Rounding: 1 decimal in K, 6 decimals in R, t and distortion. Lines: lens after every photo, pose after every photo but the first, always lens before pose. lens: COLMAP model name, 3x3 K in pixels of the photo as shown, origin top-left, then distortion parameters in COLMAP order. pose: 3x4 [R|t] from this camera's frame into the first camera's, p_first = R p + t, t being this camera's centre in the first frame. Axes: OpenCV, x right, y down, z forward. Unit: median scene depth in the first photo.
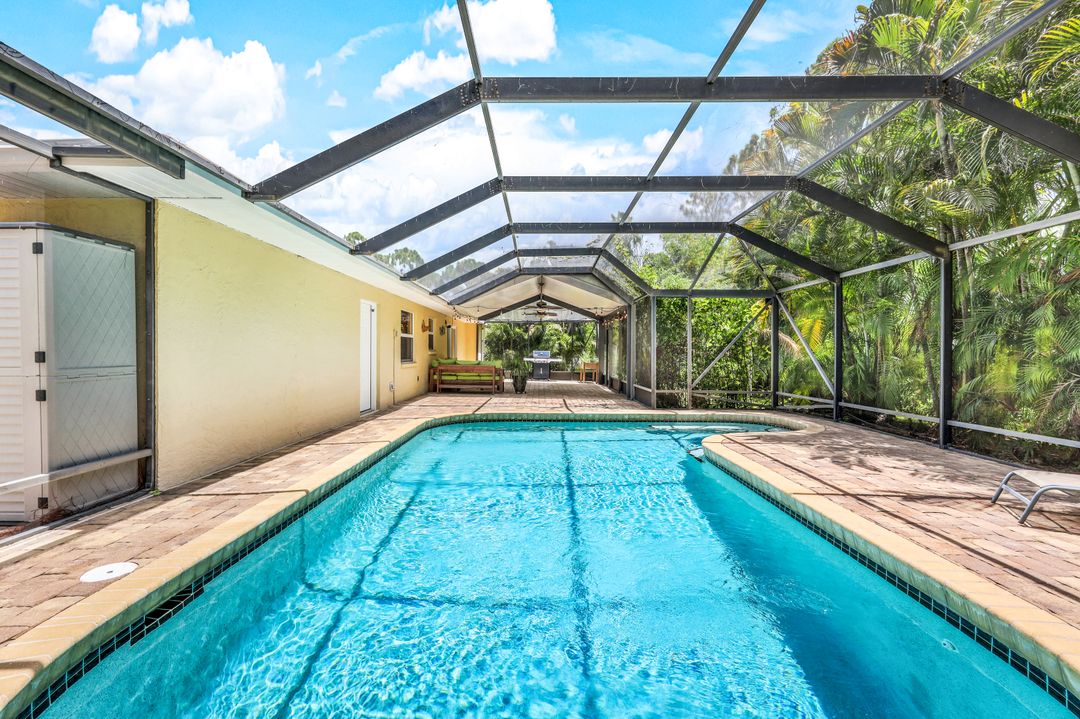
lens RADIAL K [[465.3, 0, 535.7], [0, 465.3, 340.5], [0, 0, 1]] dist [0.000116, 0.000253]
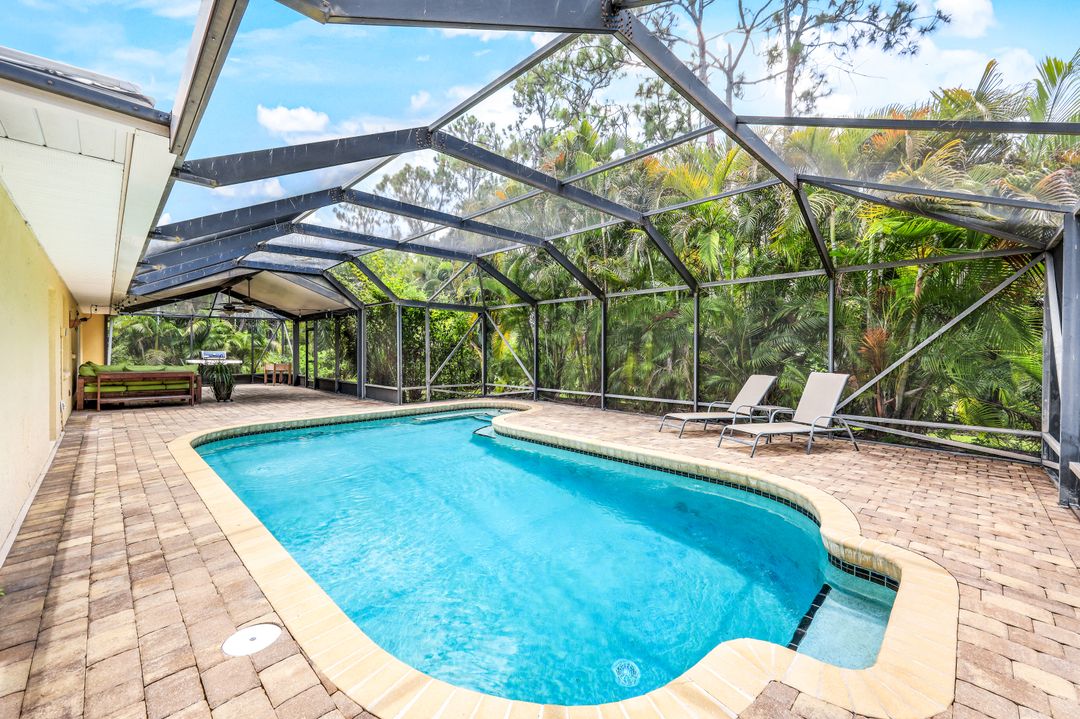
lens RADIAL K [[431.0, 0, 539.9], [0, 431.0, 336.7], [0, 0, 1]] dist [0.002091, 0.000374]
pose [[0.703118, 0.020445, 0.710779, -0.255778], [-0.017455, 0.999782, -0.011491, -0.012316], [-0.710859, -0.004327, 0.703321, 0.017231]]
